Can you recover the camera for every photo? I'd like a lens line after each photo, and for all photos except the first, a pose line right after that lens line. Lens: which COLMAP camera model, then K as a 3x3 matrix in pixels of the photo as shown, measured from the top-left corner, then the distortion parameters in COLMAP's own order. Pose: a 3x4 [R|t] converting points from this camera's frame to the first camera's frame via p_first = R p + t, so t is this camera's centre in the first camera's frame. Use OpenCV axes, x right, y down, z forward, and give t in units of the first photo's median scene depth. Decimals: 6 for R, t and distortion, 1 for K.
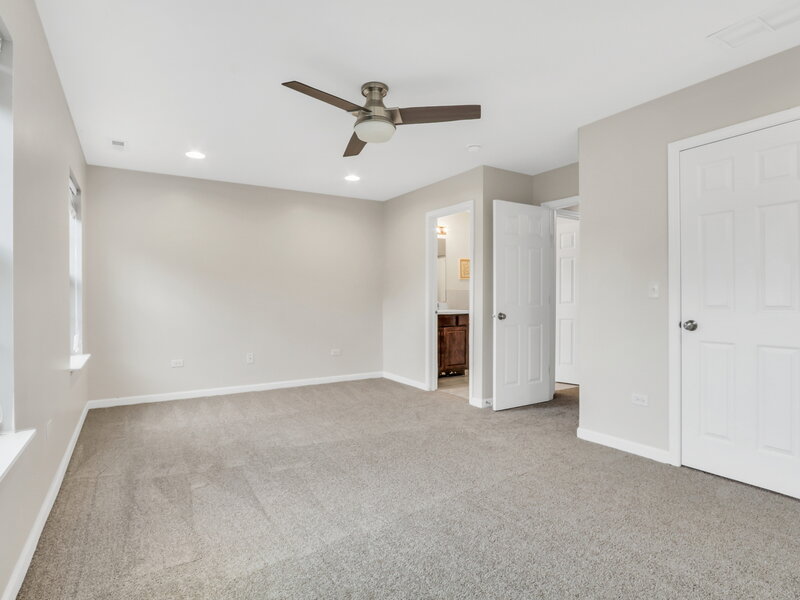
lens RADIAL K [[443.5, 0, 400.0], [0, 443.5, 299.3], [0, 0, 1]] dist [-0.027844, 0.005814]
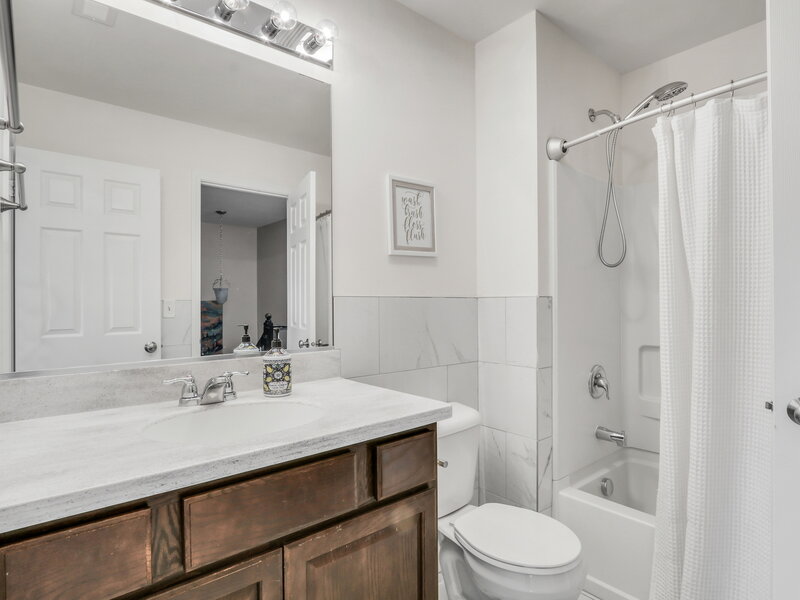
lens RADIAL K [[443.5, 0, 400.4], [0, 443.5, 300.5], [0, 0, 1]] dist [-0.027844, 0.005814]
pose [[0.989536, -0.007945, 0.144065, 0.106229], [0.008794, 0.999948, -0.005259, -0.019337], [-0.144016, 0.006471, 0.989554, 0.764510]]
